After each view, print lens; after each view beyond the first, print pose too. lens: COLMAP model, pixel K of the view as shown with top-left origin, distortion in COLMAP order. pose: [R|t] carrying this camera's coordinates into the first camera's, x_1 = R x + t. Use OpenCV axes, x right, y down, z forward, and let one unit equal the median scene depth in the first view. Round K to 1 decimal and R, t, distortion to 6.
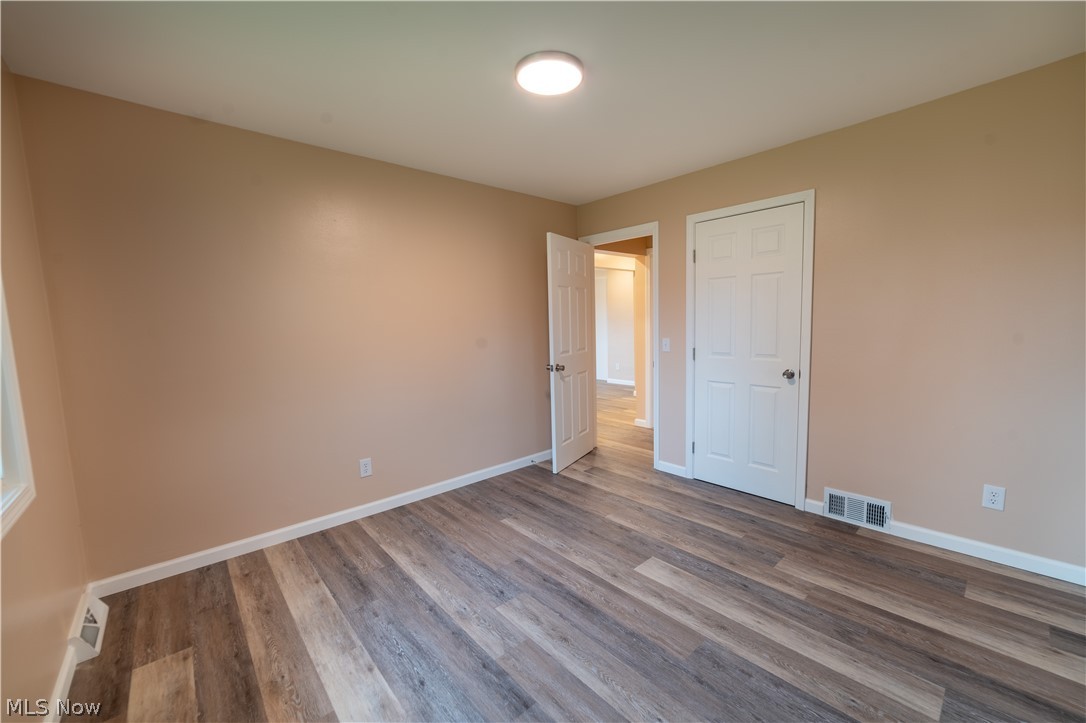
lens RADIAL K [[427.6, 0, 550.1], [0, 427.6, 361.3], [0, 0, 1]] dist [-0.018128, 0.006887]
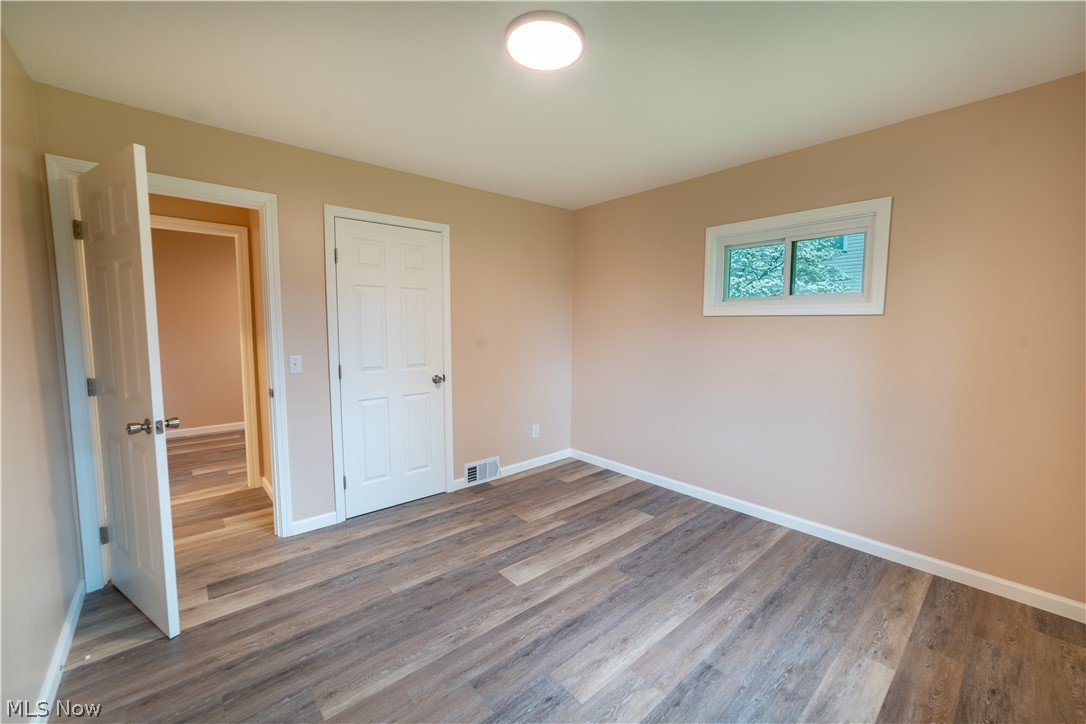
lens RADIAL K [[427.6, 0, 550.1], [0, 427.6, 361.8], [0, 0, 1]] dist [-0.018128, 0.006887]
pose [[0.014427, -0.057194, 0.998259, -0.696433], [0.091459, 0.994253, 0.055643, -0.065076], [-0.995704, 0.090497, 0.019575, 0.801640]]
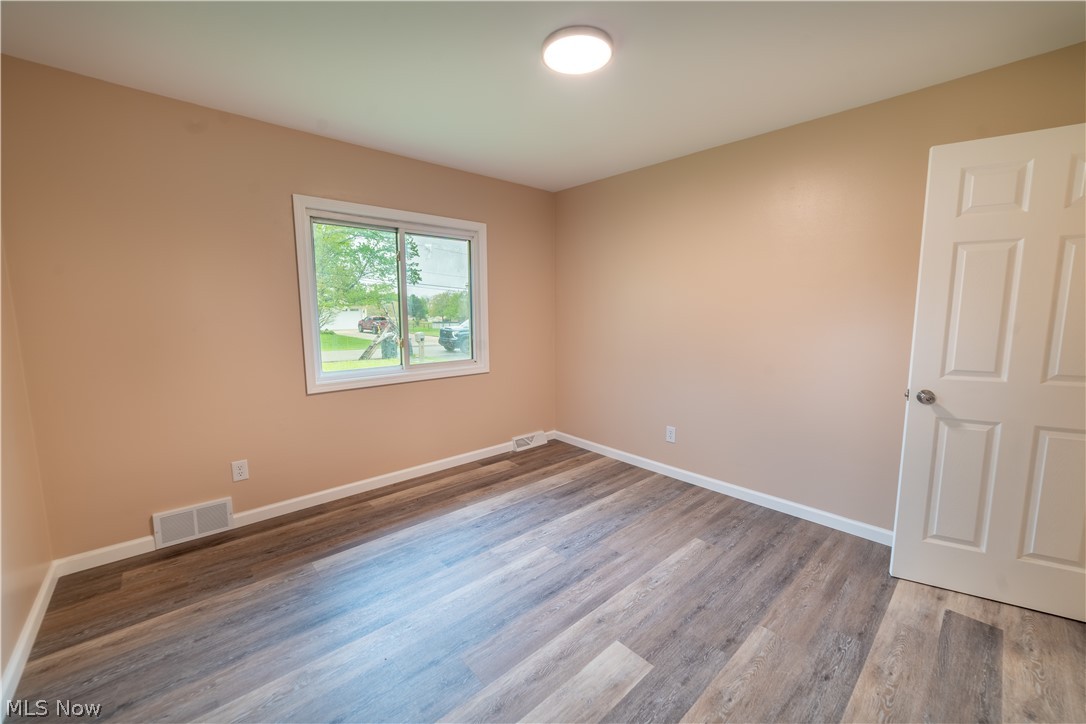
lens RADIAL K [[427.6, 0, 550.1], [0, 427.6, 361.8], [0, 0, 1]] dist [-0.018128, 0.006887]
pose [[0.006144, 0.141875, -0.989866, 0.816343], [-0.092044, 0.985762, 0.140716, -0.091480], [0.995736, 0.090247, 0.019115, 0.766328]]
